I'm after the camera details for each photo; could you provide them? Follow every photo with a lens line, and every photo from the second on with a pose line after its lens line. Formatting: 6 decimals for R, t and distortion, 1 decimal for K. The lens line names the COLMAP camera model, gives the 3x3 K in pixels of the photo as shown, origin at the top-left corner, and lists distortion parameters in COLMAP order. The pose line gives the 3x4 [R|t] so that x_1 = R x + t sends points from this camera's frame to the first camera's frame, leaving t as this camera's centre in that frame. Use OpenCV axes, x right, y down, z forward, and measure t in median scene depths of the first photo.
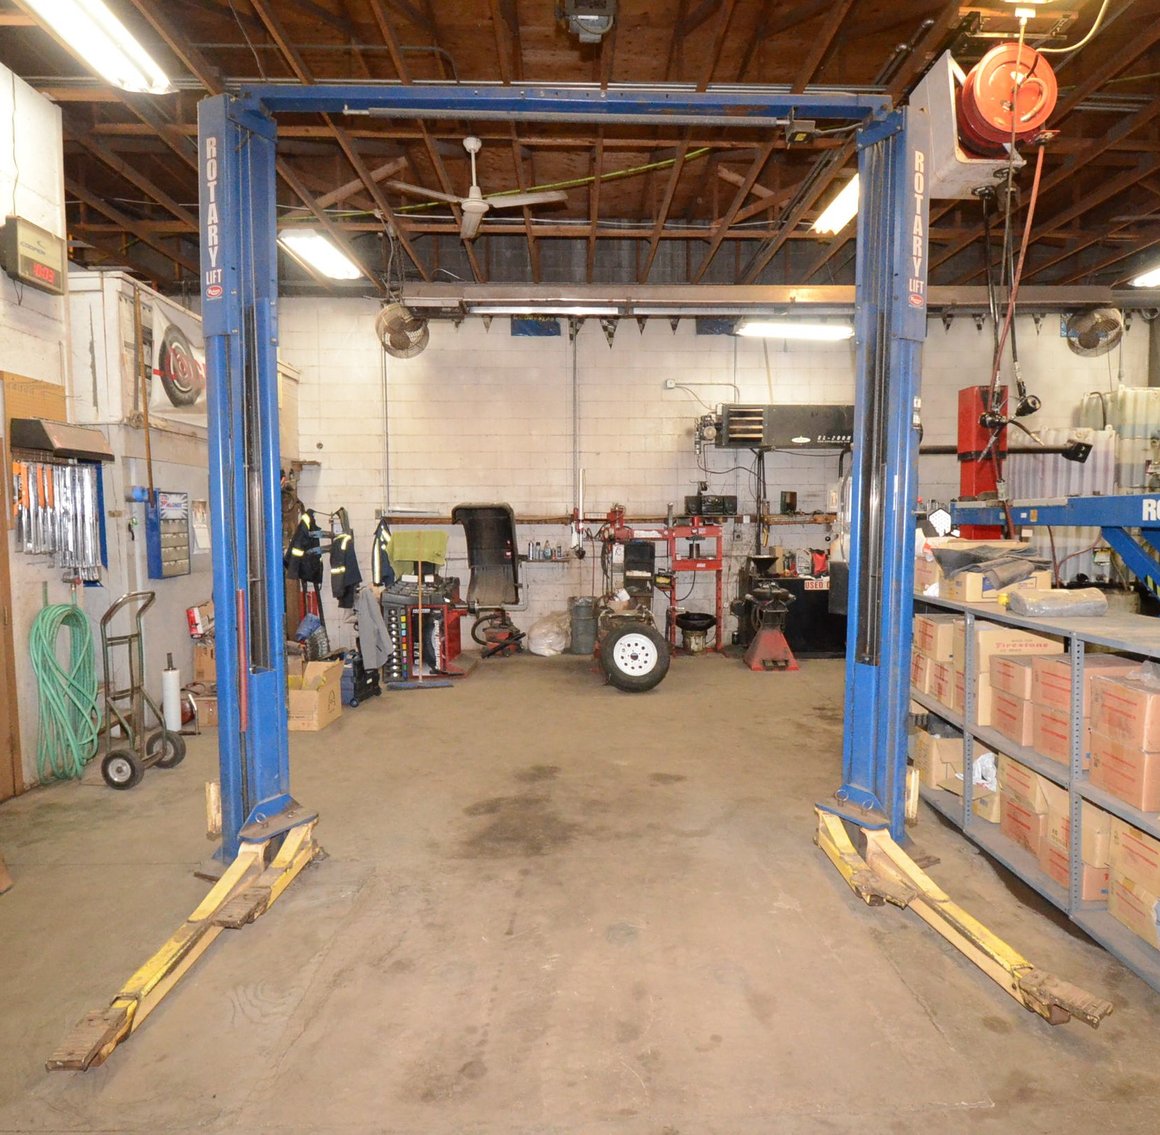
lens RADIAL K [[791.1, 0, 581.4], [0, 791.1, 568.2], [0, 0, 1]] dist [-0.000502, 0.000062]
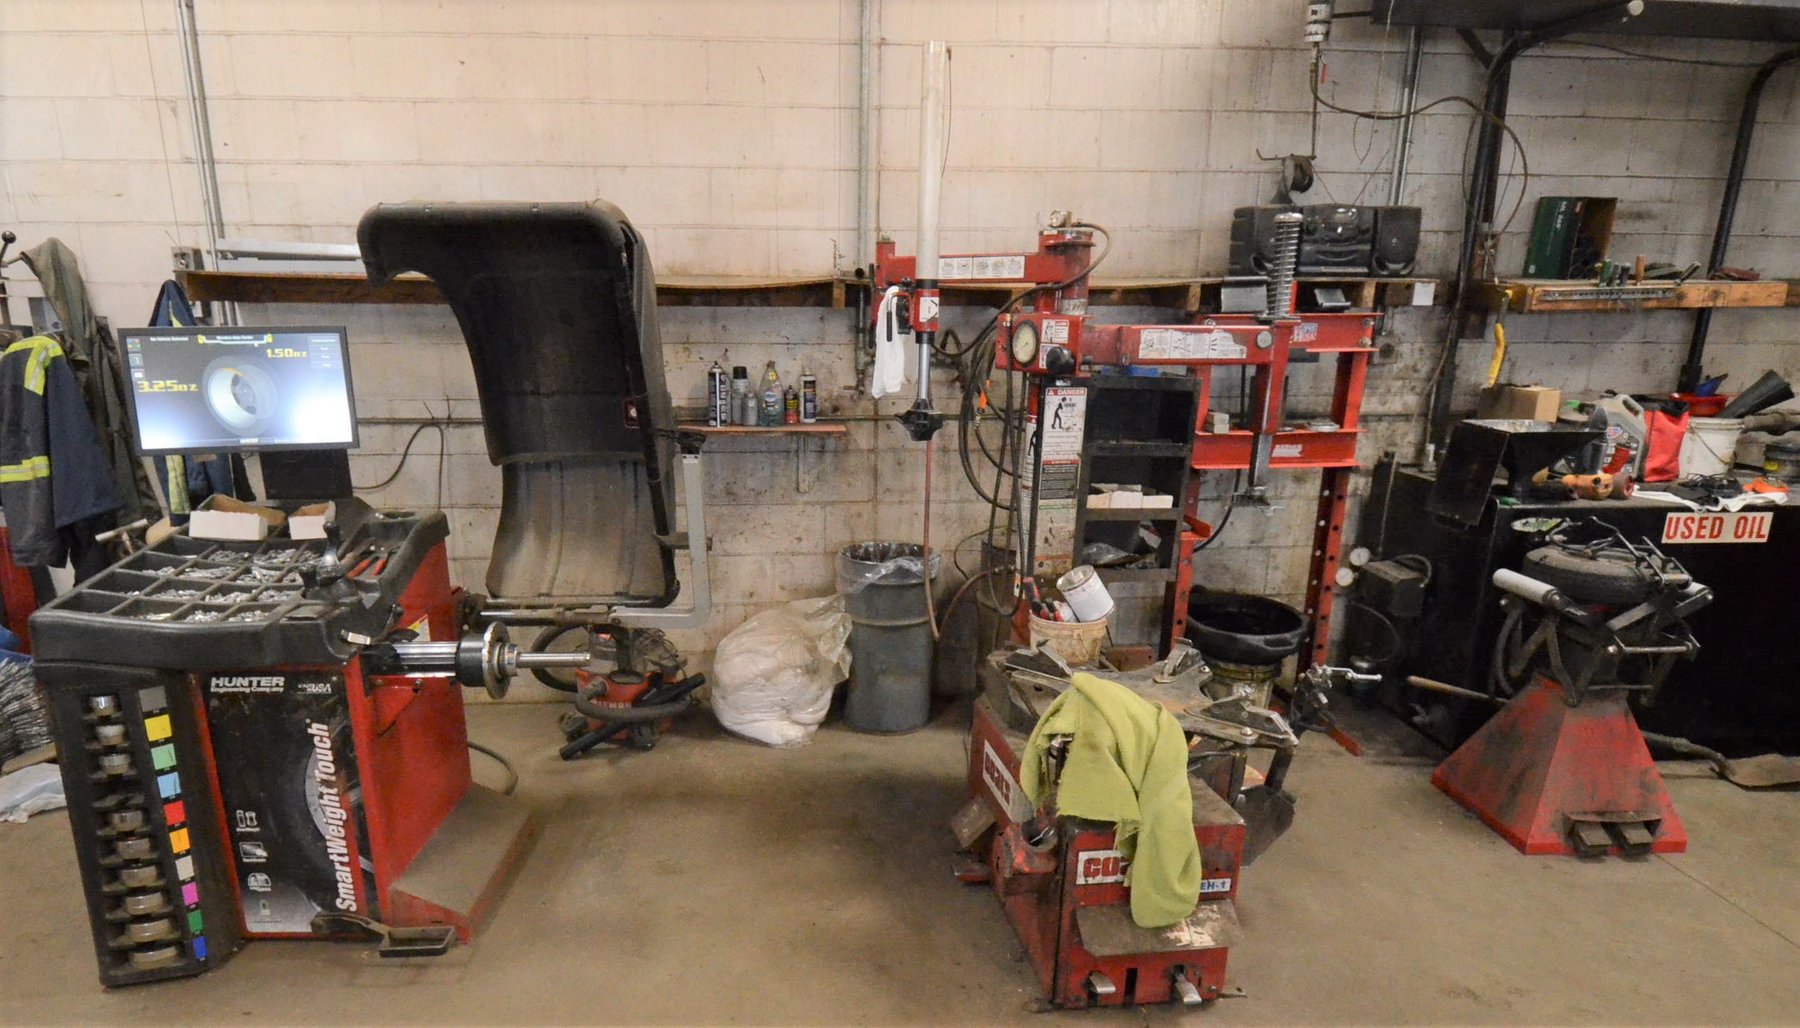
lens RADIAL K [[1068.5, 0, 832.7], [0, 1068.5, 613.3], [0, 0, 1]] dist [-0.007069, -0.001277]
pose [[0.998962, -0.005094, 0.045260, -0.042324], [-0.004909, 0.975896, 0.218182, -0.033050], [-0.045281, -0.218178, 0.974858, 0.646973]]
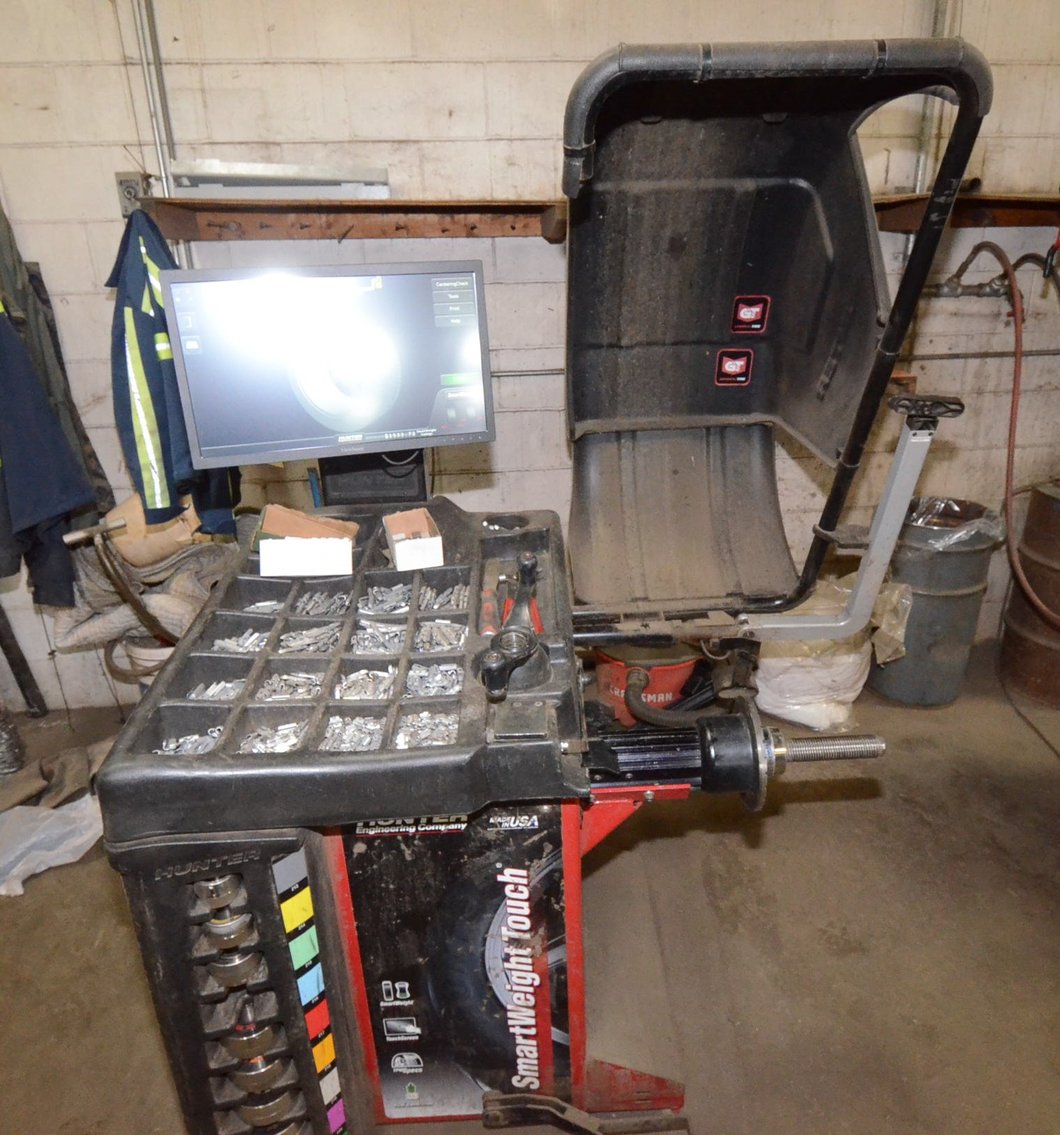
lens RADIAL K [[818.3, 0, 537.2], [0, 818.3, 563.3], [0, 0, 1]] dist [-0.000263, -0.008601]
pose [[0.996961, -0.042180, 0.065492, -0.174173], [0.020461, 0.952995, 0.302295, -0.037998], [-0.075164, -0.300036, 0.950962, 0.806175]]
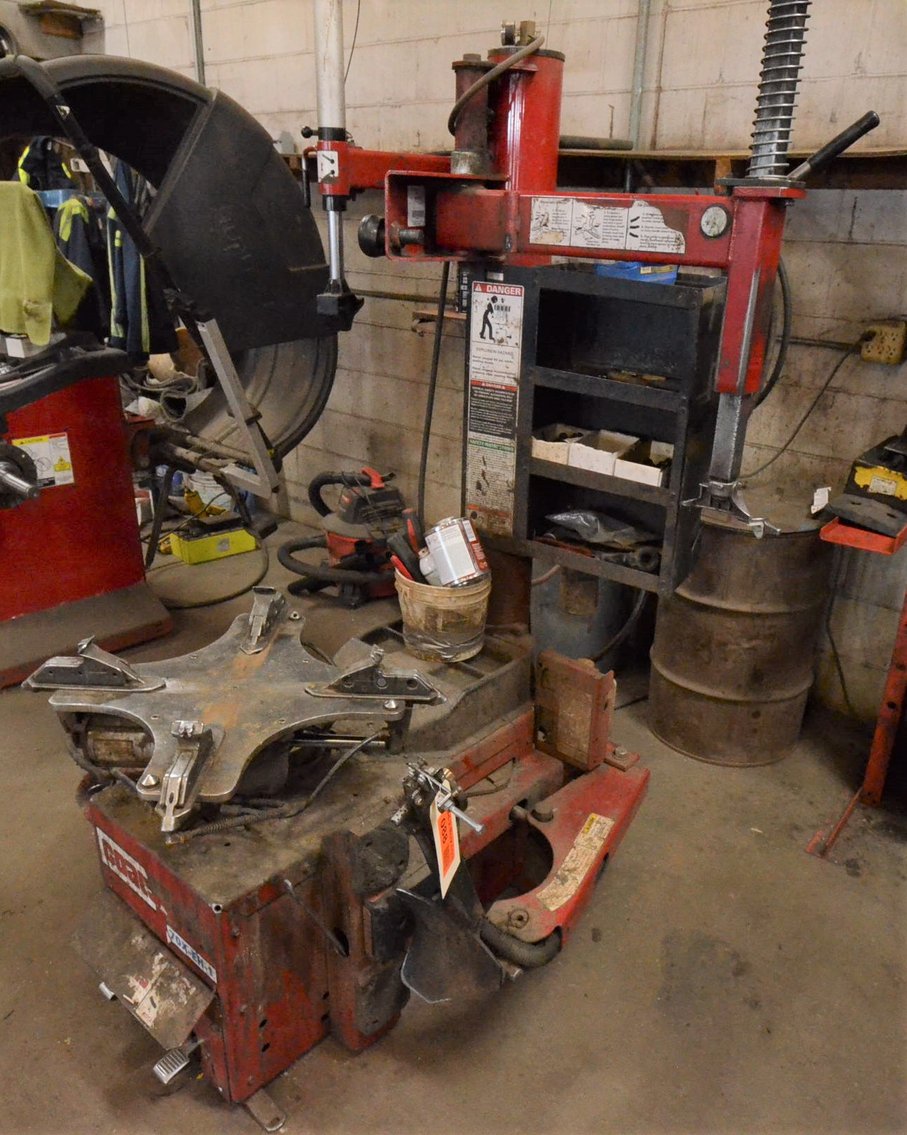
lens RADIAL K [[881.5, 0, 455.7], [0, 881.5, 567.9], [0, 0, 1]] dist [-0.002011, 0.005939]
pose [[0.709123, 0.297456, -0.639268, 0.185595], [-0.087257, 0.936707, 0.339065, -0.035828], [0.699664, -0.184659, 0.690196, 0.827178]]
